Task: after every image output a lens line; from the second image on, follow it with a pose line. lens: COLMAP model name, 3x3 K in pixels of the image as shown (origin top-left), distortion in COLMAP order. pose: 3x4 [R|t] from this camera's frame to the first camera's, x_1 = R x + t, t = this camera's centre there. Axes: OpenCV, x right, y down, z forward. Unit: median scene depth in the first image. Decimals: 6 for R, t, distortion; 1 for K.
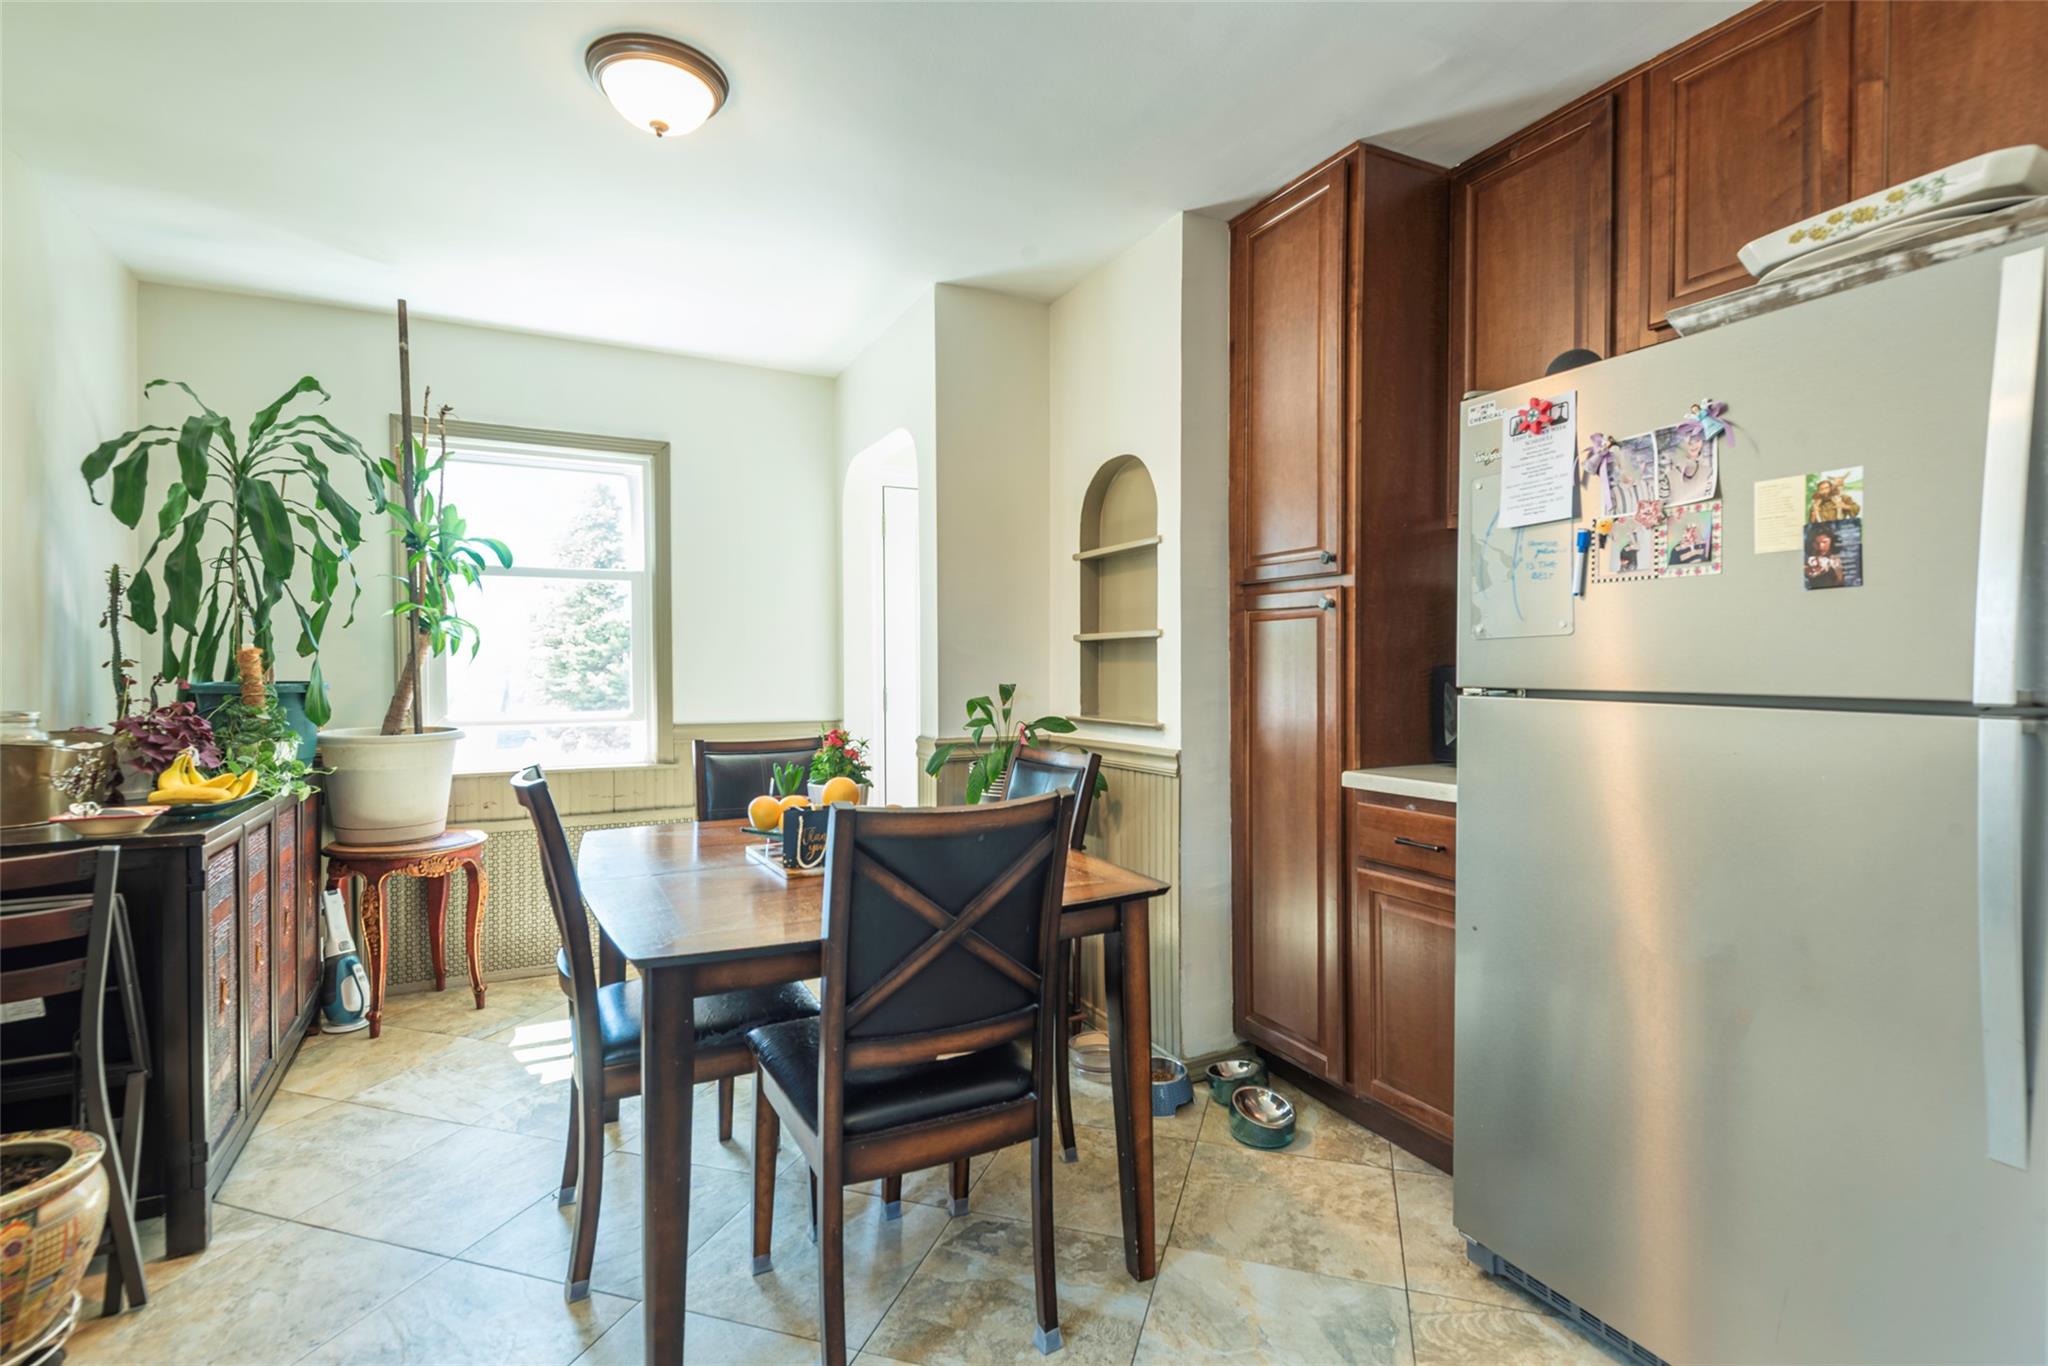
lens RADIAL K [[970.7, 0, 1019.6], [0, 970.7, 676.2], [0, 0, 1]] dist [0.012241, -0.008298]
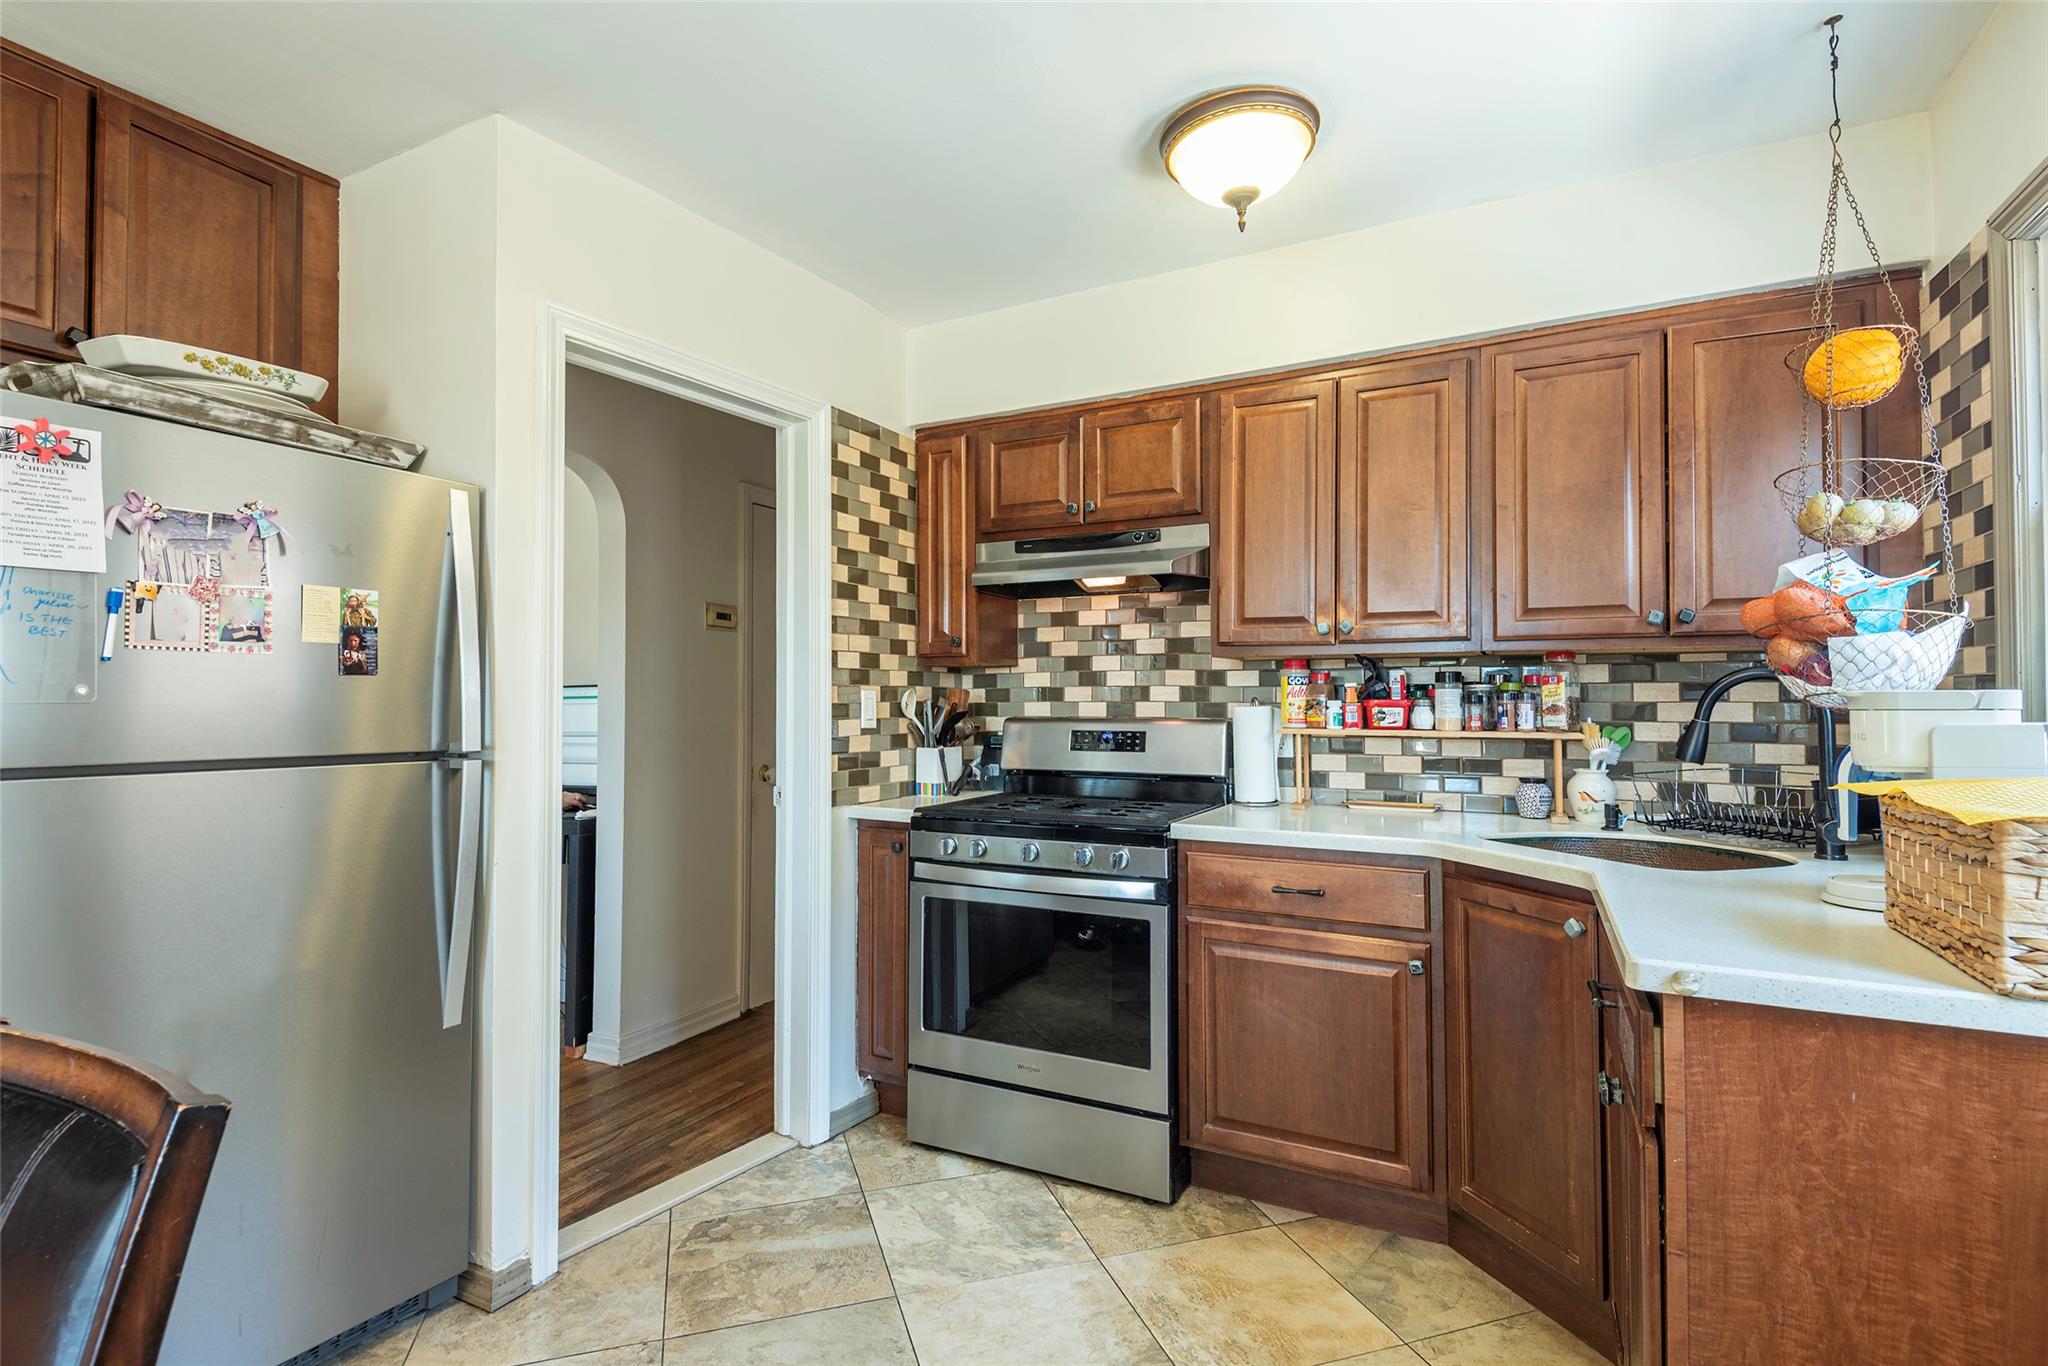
lens RADIAL K [[970.7, 0, 1019.6], [0, 970.7, 676.2], [0, 0, 1]] dist [0.012241, -0.008298]
pose [[-0.578210, 0.029259, 0.815364, -0.644356], [0.013632, 0.999564, -0.026203, -0.031598], [-0.815774, -0.004036, -0.578356, 0.813464]]
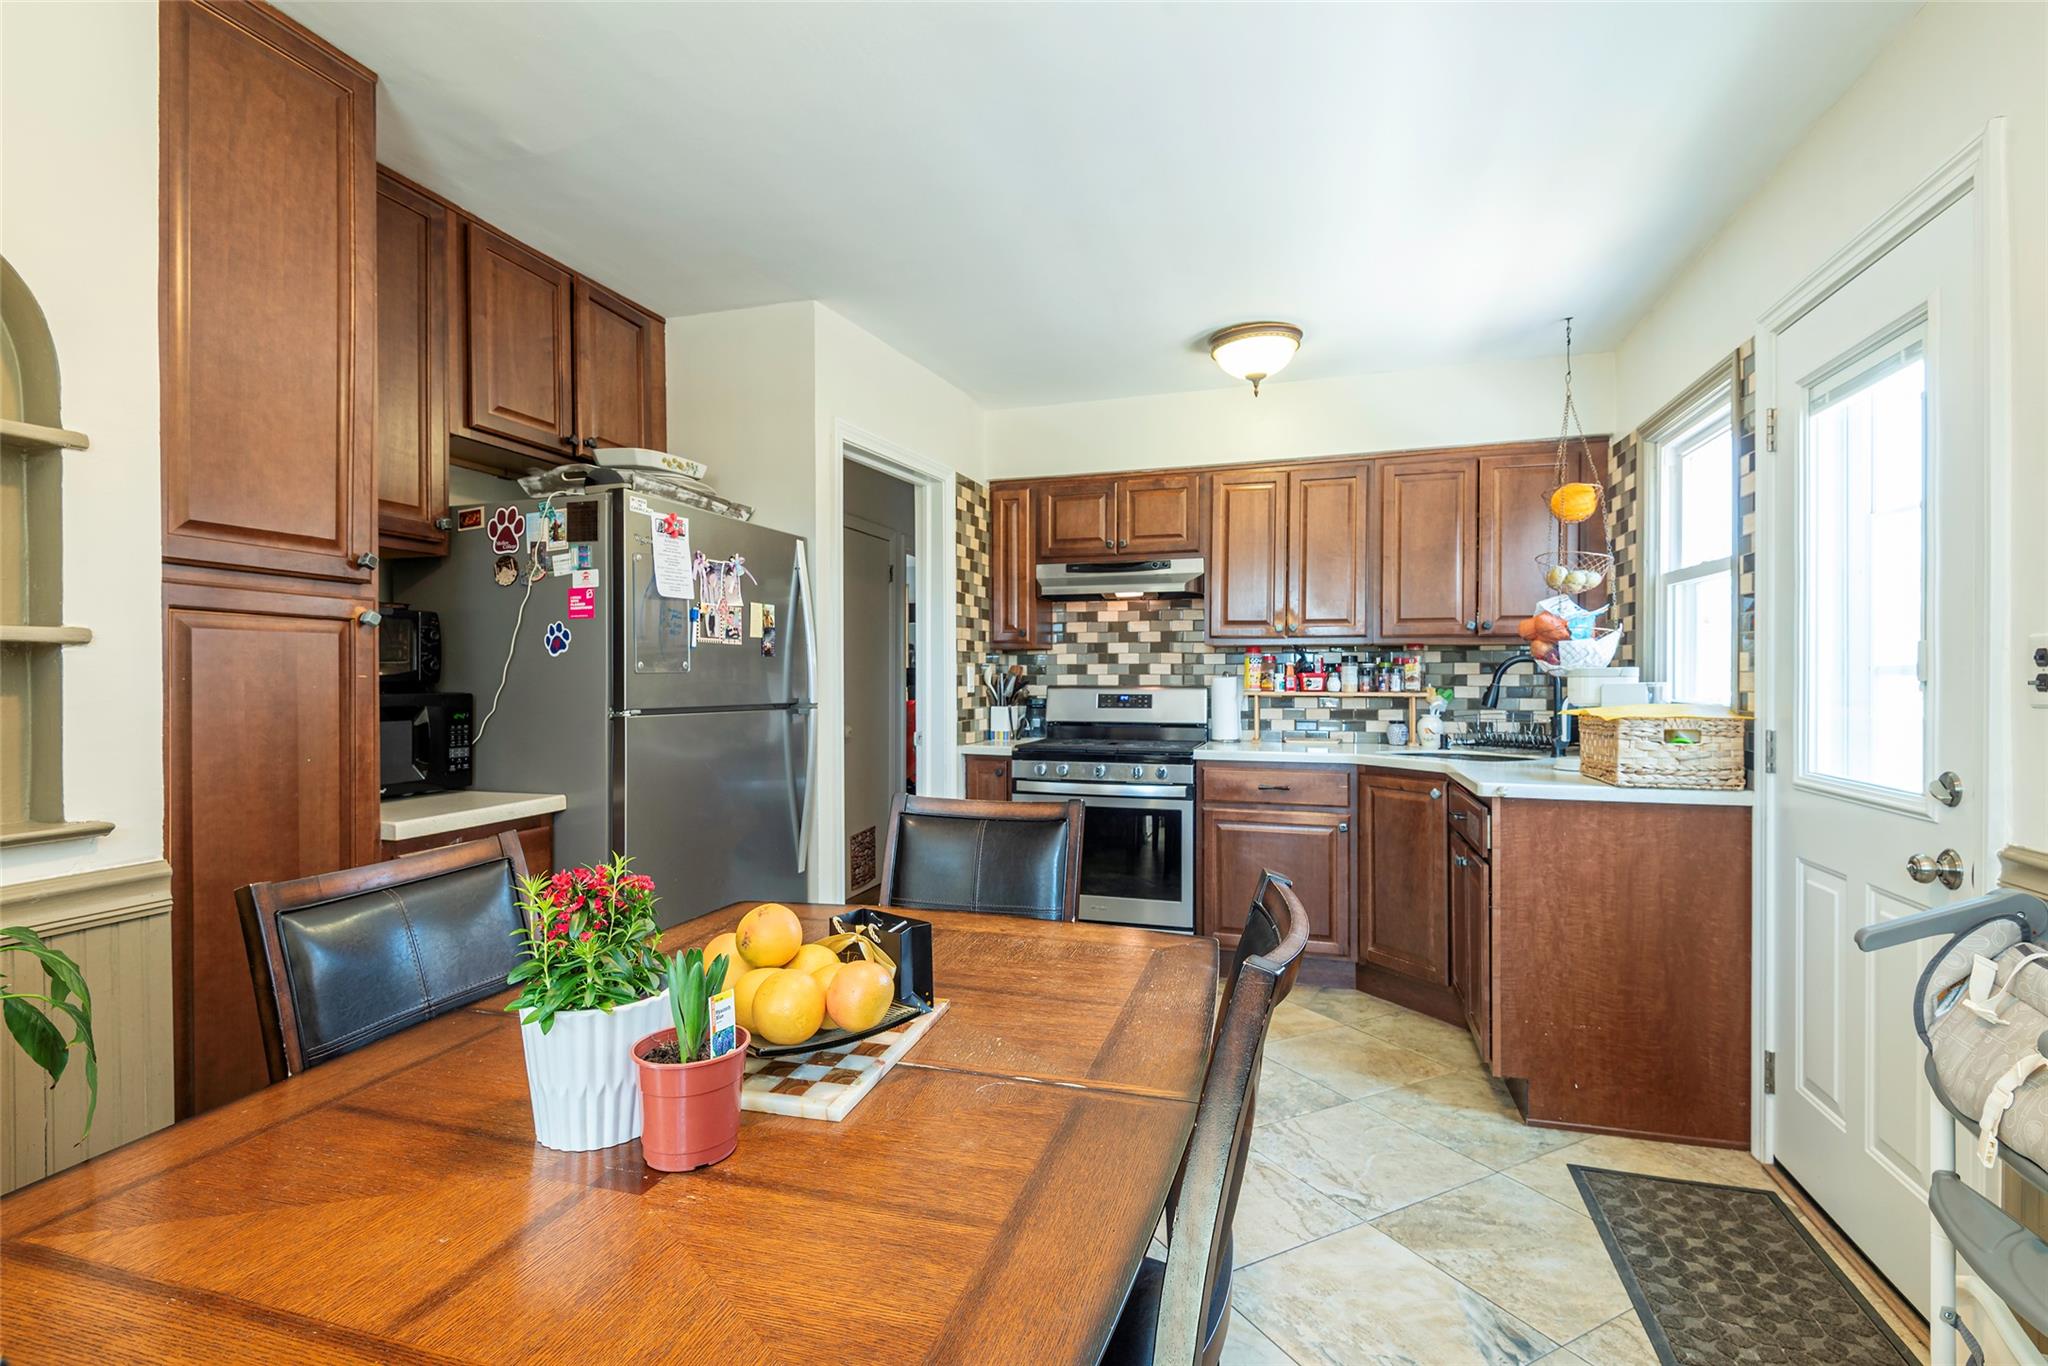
lens RADIAL K [[938.5, 0, 1017.4], [0, 938.5, 678.9], [0, 0, 1]] dist [0.008656, -0.000437]
pose [[-0.708938, 0.006319, 0.705242, -0.876130], [0.013170, 0.999904, 0.004280, -0.031928], [-0.705148, 0.012323, -0.708953, 1.686102]]
